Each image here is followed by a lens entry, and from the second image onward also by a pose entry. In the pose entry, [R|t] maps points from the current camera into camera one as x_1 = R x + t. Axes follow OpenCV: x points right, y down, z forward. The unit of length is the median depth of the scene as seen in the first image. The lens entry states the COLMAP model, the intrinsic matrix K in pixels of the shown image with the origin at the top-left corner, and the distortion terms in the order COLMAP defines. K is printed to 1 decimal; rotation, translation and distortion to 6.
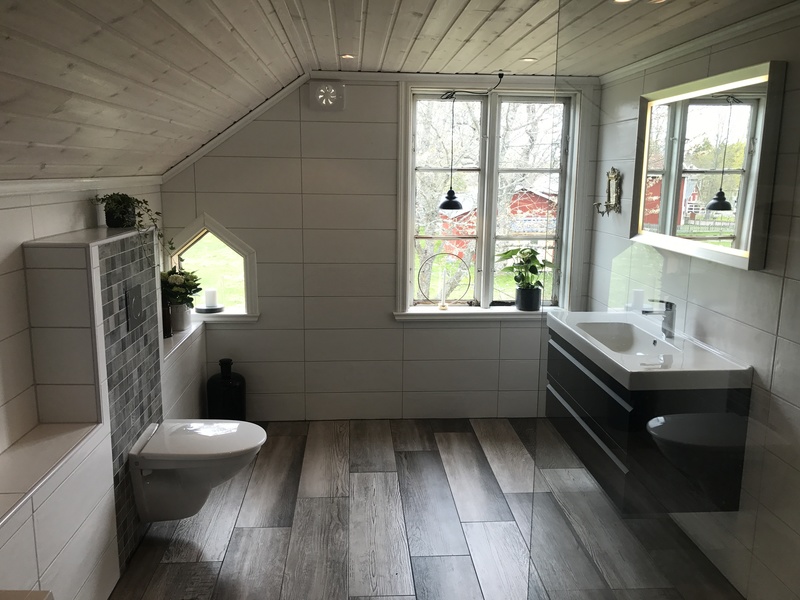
lens RADIAL K [[665.1, 0, 409.2], [0, 665.1, 303.1], [0, 0, 1]] dist [0.042033, -0.051870]
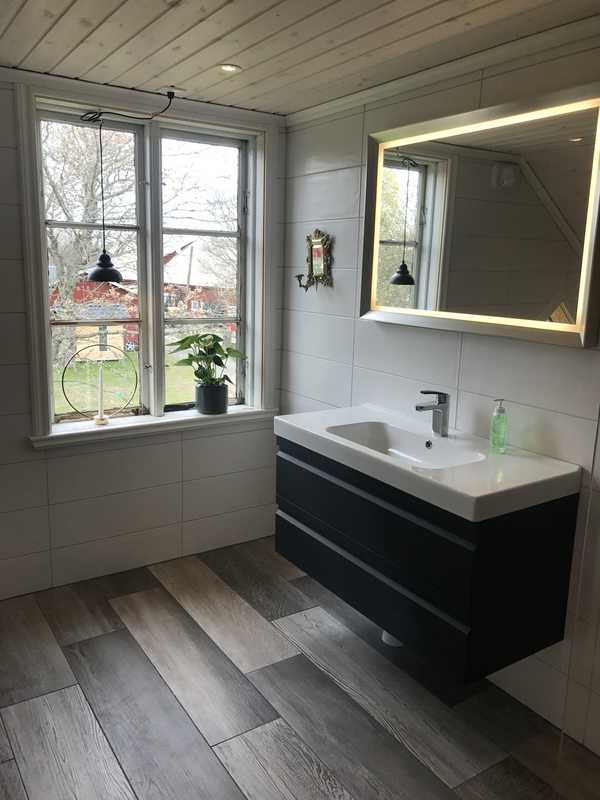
lens RADIAL K [[665.1, 0, 323.3], [0, 665.1, 398.2], [0, 0, 1]] dist [0.042033, -0.051870]
pose [[0.870154, -0.085638, 0.485281, -0.092414], [0.079275, 0.996284, 0.033667, -0.024604], [-0.486361, 0.009176, 0.873710, 0.274820]]
